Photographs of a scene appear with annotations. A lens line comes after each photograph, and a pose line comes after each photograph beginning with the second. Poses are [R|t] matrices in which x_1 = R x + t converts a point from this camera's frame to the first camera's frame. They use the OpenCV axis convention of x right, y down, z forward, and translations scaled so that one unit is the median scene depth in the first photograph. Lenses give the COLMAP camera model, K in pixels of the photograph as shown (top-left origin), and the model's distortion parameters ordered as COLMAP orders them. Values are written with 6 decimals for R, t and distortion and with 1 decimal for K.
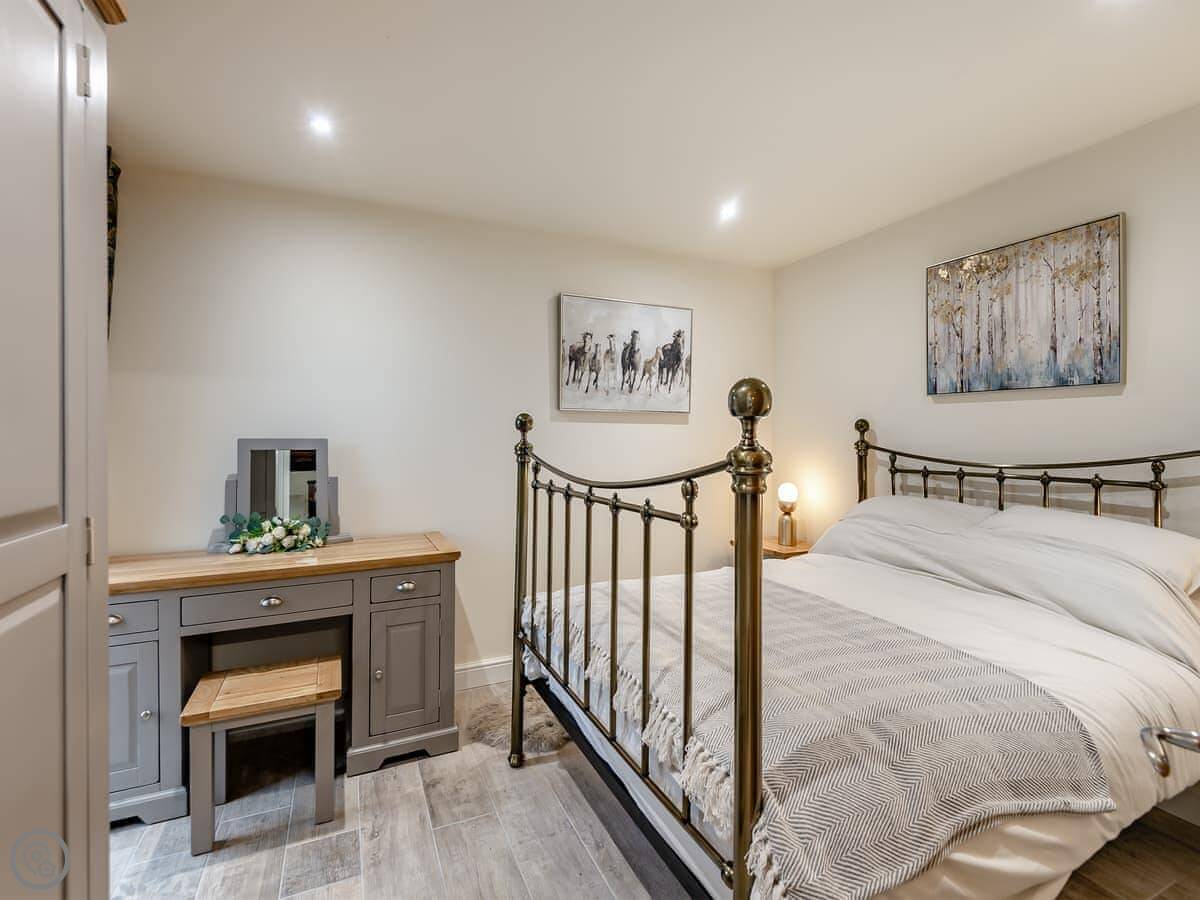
lens RADIAL K [[553.4, 0, 600.0], [0, 553.4, 450.0], [0, 0, 1]] dist [0.023284, -0.000567]
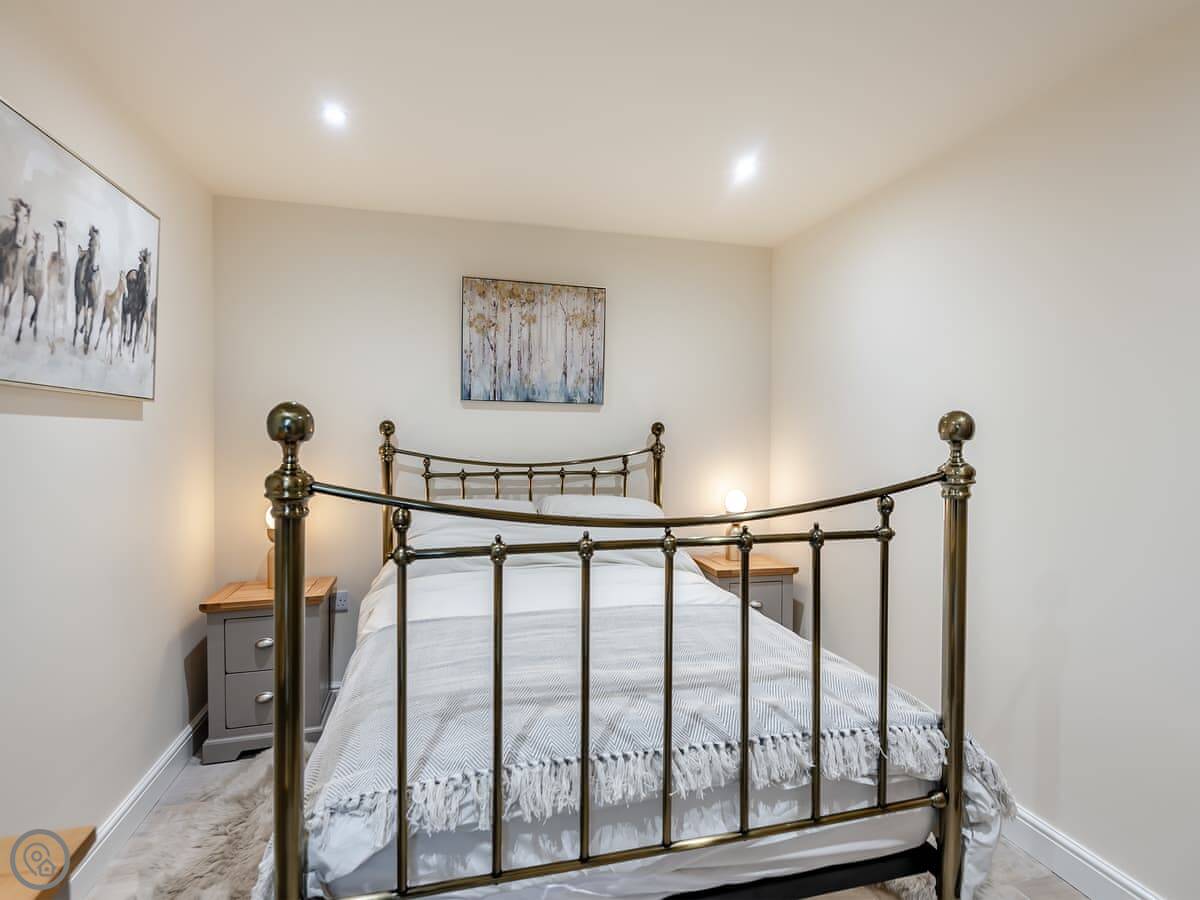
lens RADIAL K [[601.1, 0, 575.0], [0, 601.1, 453.6], [0, 0, 1]] dist [0.052199, -0.000727]
pose [[0.206329, -0.034900, 0.977860, -0.498188], [0.016333, 0.999347, 0.032220, -0.033839], [-0.978346, 0.009324, 0.206764, 0.599225]]
